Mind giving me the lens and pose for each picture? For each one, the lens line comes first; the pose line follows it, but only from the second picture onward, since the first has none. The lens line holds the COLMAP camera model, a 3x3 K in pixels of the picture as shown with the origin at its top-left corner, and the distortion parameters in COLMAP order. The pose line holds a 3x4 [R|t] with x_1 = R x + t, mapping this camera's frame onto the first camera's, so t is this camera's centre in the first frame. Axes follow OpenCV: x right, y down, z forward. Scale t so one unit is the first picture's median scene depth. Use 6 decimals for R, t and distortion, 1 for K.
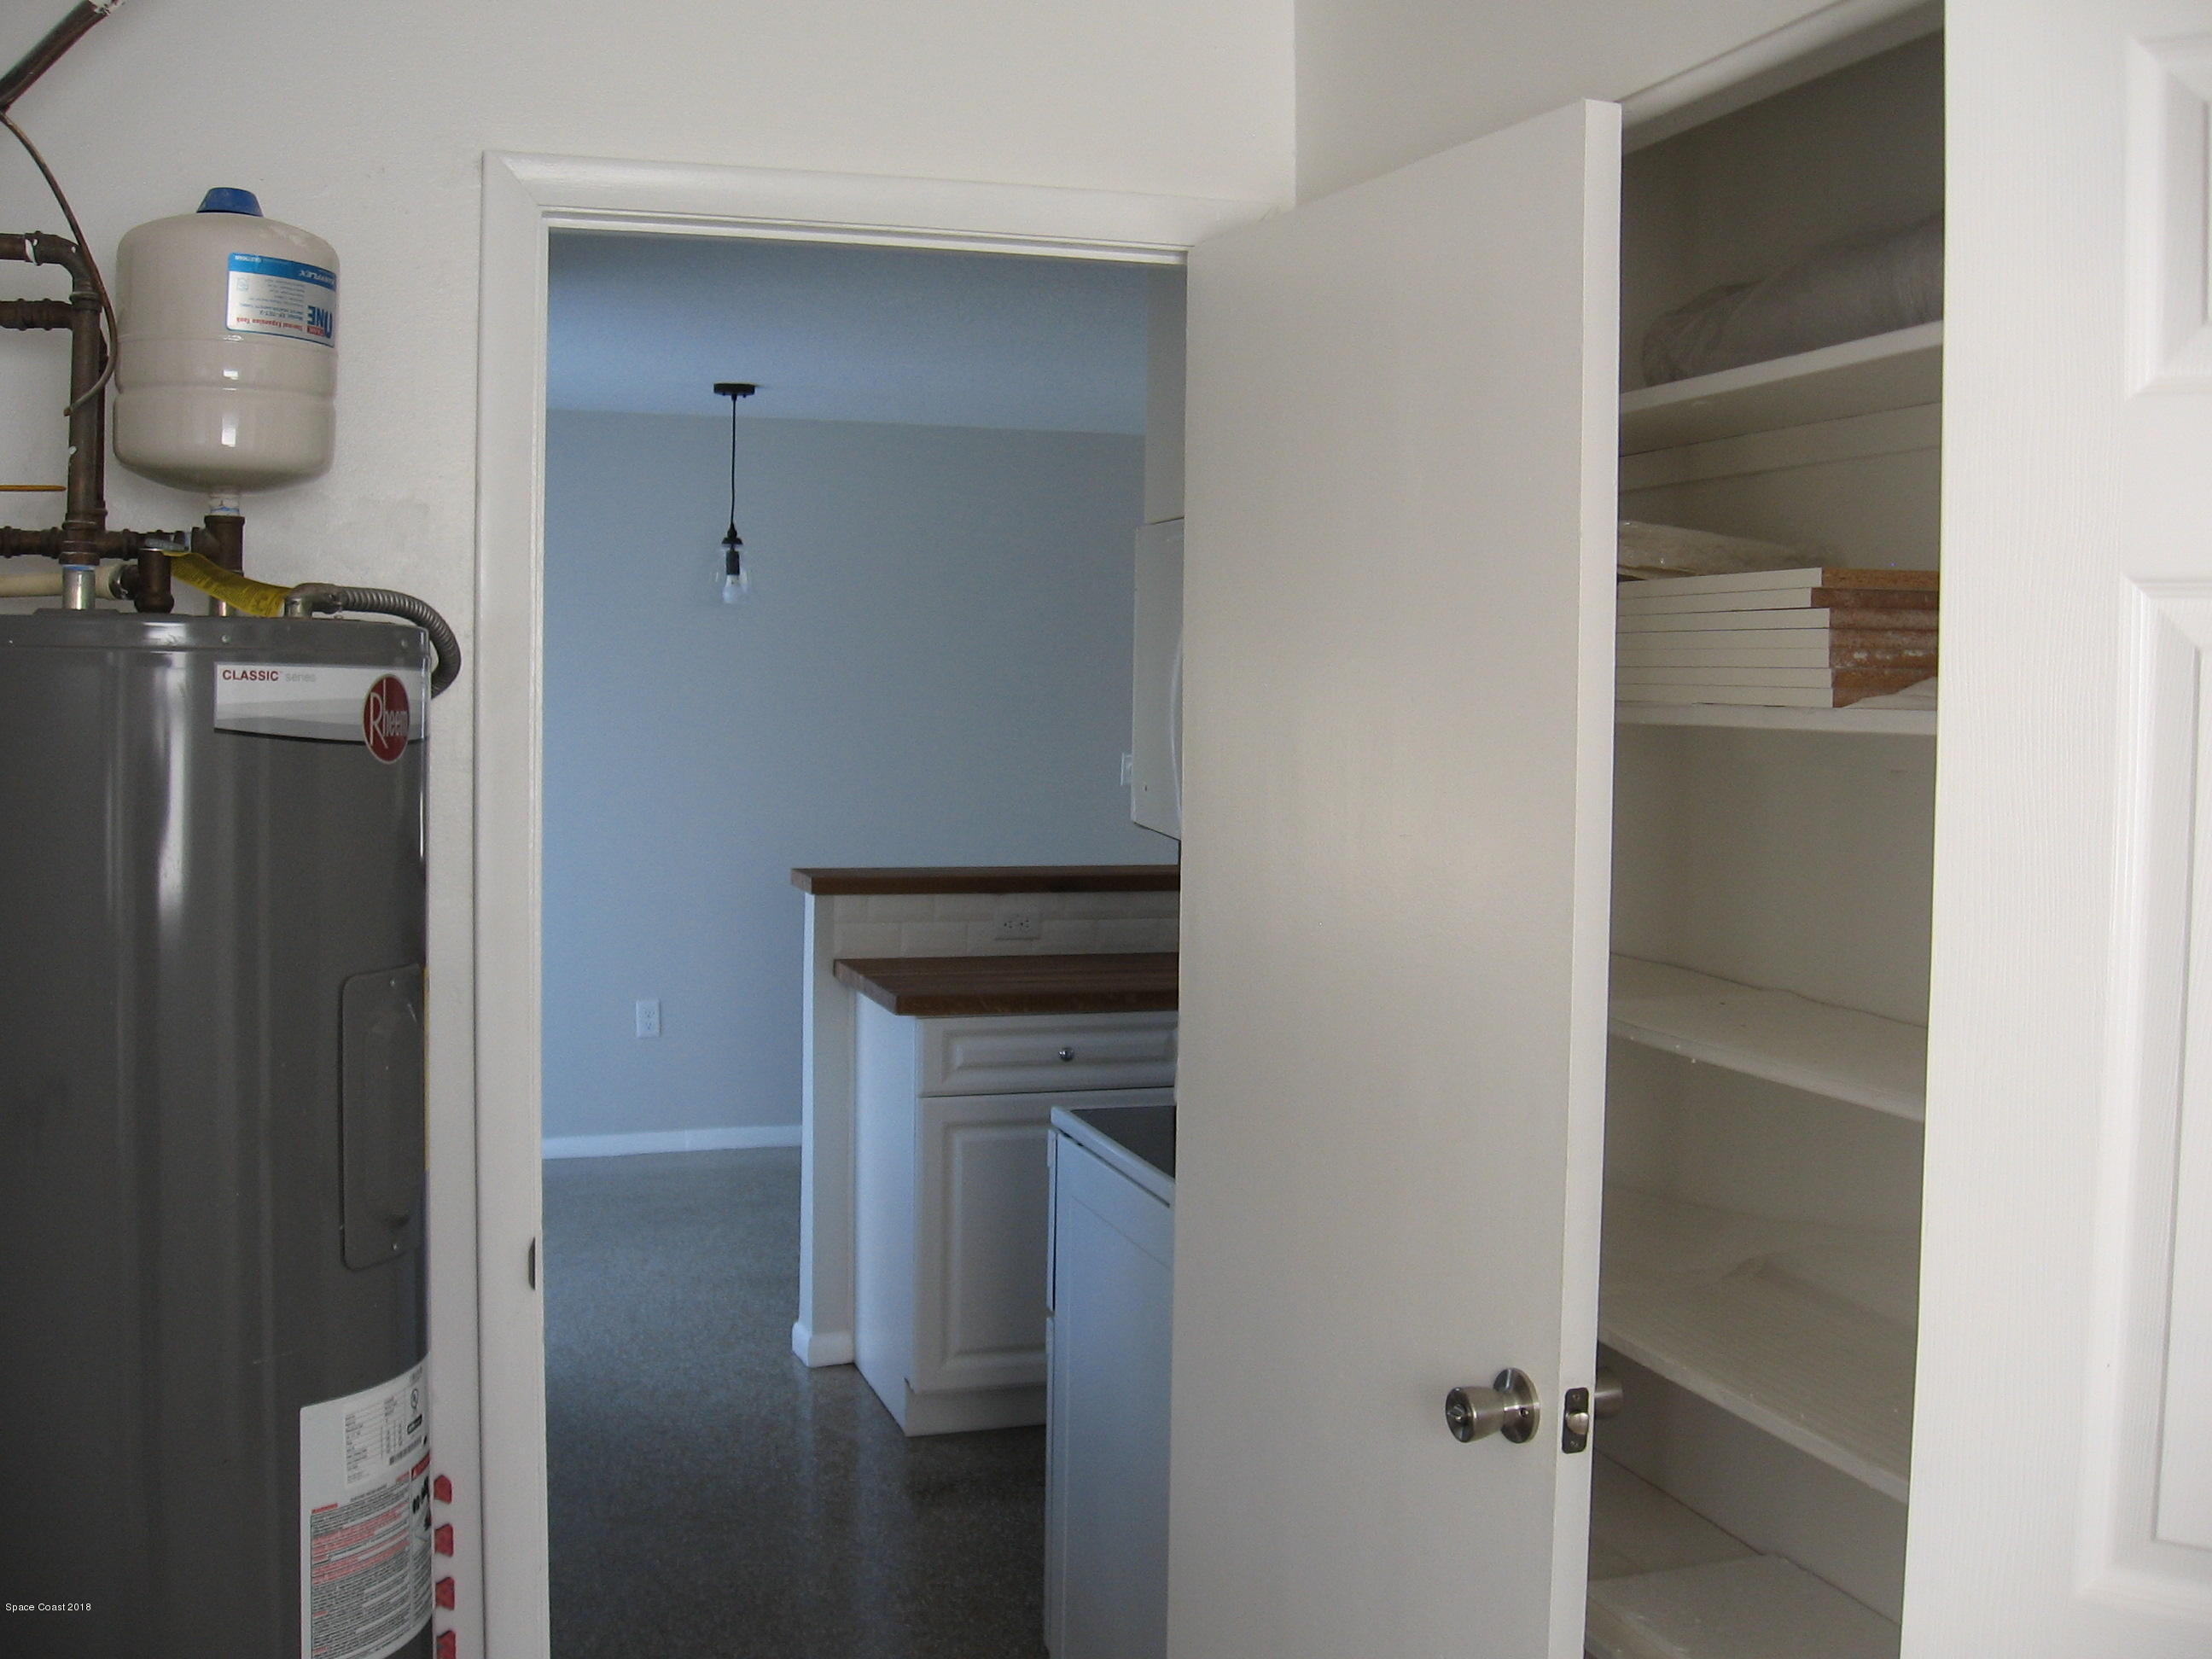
lens RADIAL K [[2286.8, 0, 1107.8], [0, 2286.8, 786.5], [0, 0, 1]] dist [-0.141142, 0.073658]
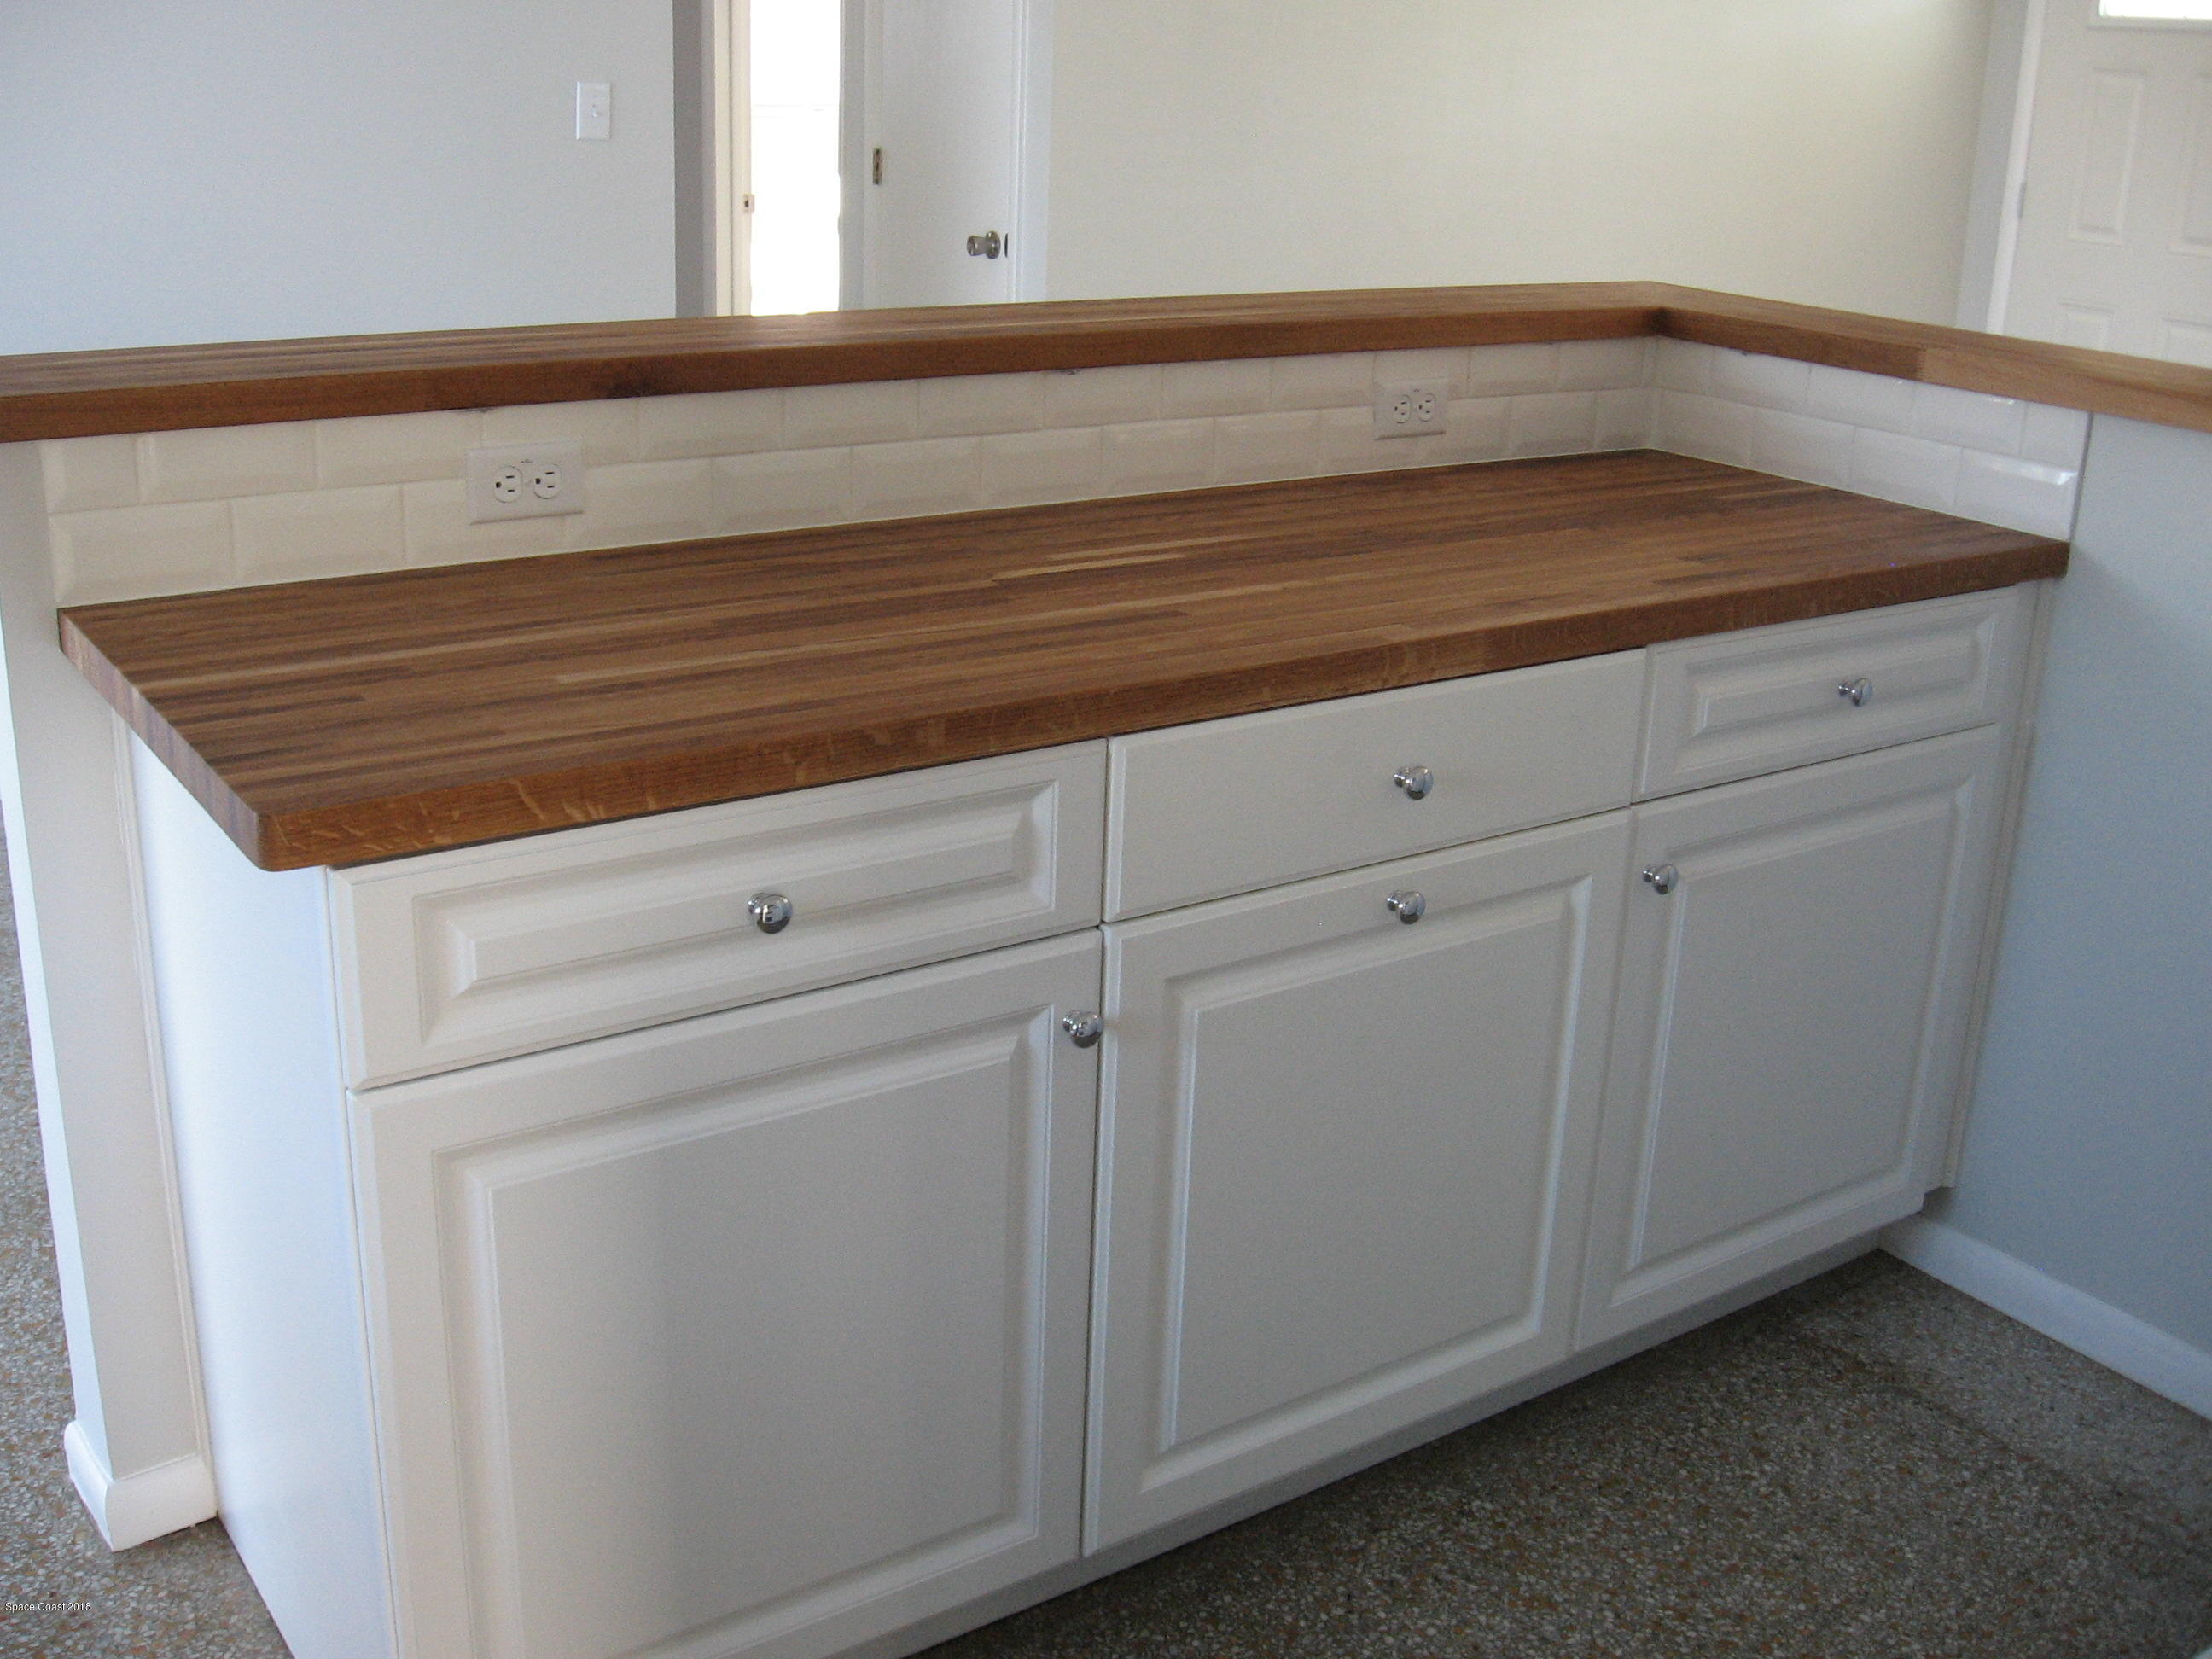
lens RADIAL K [[2286.8, 0, 1107.8], [0, 2286.8, 786.5], [0, 0, 1]] dist [-0.141142, 0.073658]
pose [[0.955339, -0.072957, 0.286366, -0.152160], [-0.008313, 0.962027, 0.272827, 0.005006], [-0.295396, -0.263023, 0.918455, 1.498537]]
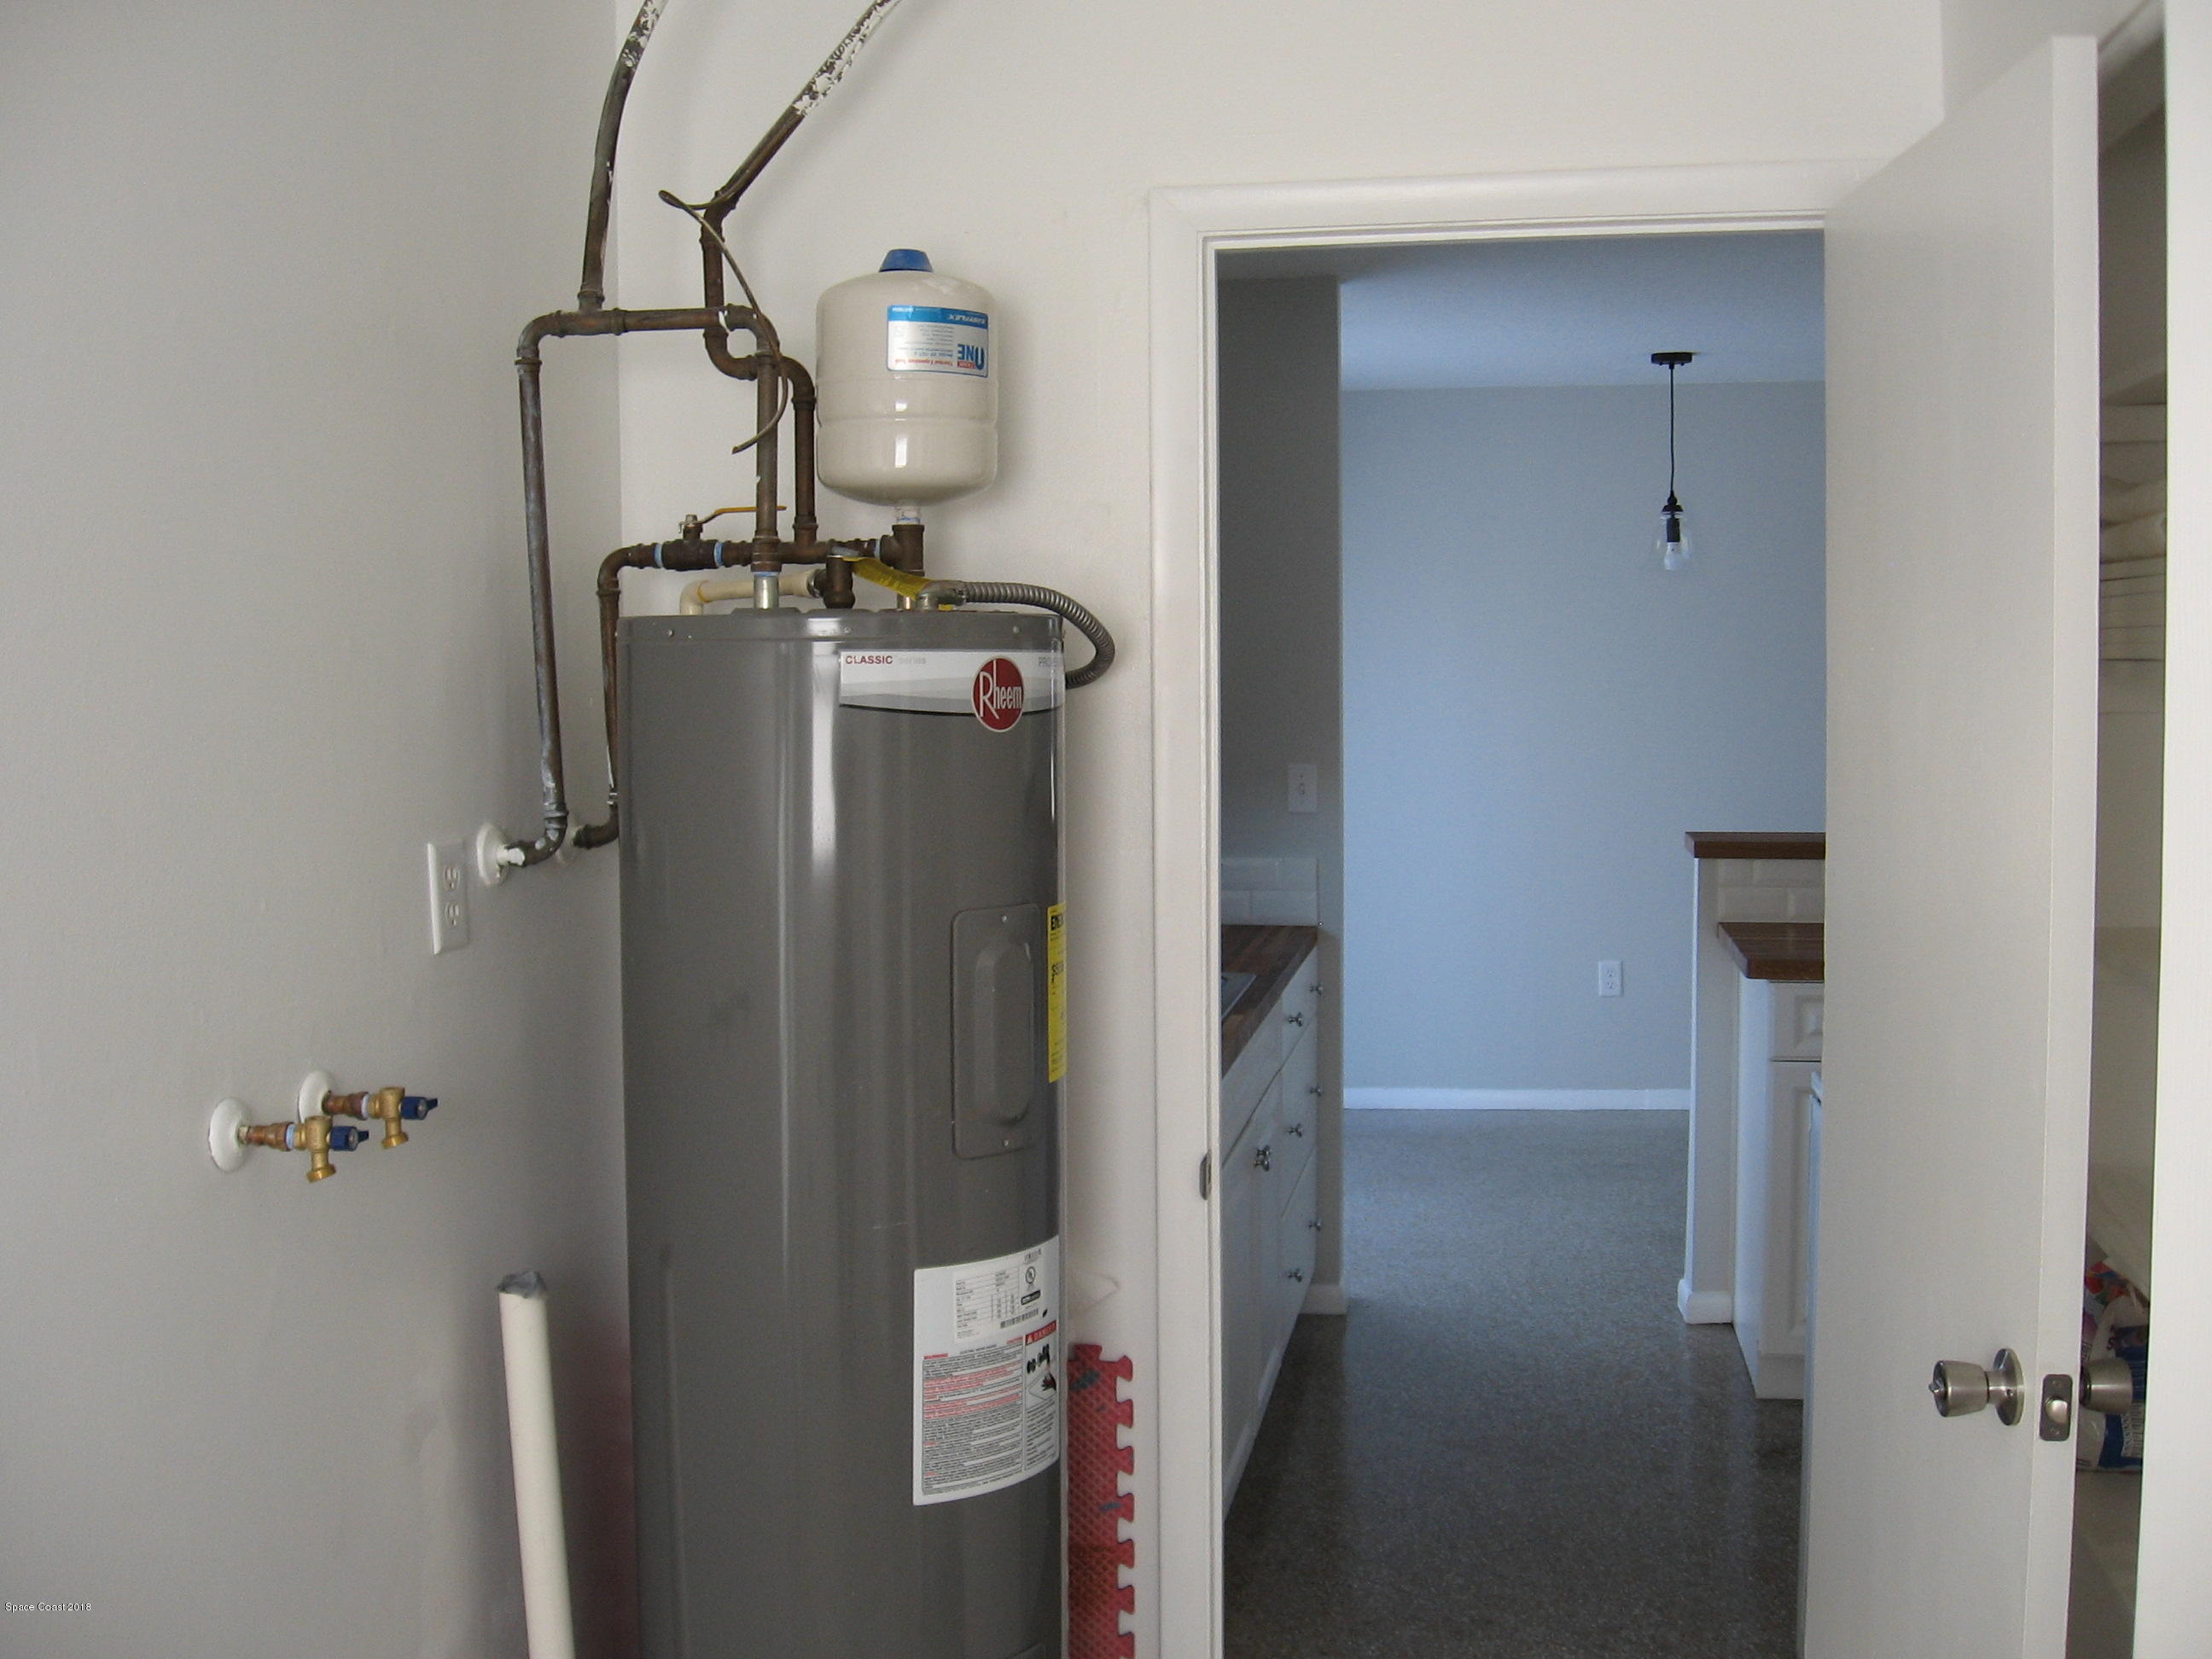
lens RADIAL K [[2286.8, 0, 1107.8], [0, 2286.8, 786.5], [0, 0, 1]] dist [-0.141142, 0.073658]
pose [[0.883210, 0.006770, -0.468928, 0.276477], [0.000586, 0.999879, 0.015538, -0.000212], [0.468976, -0.013998, 0.883100, -0.025845]]
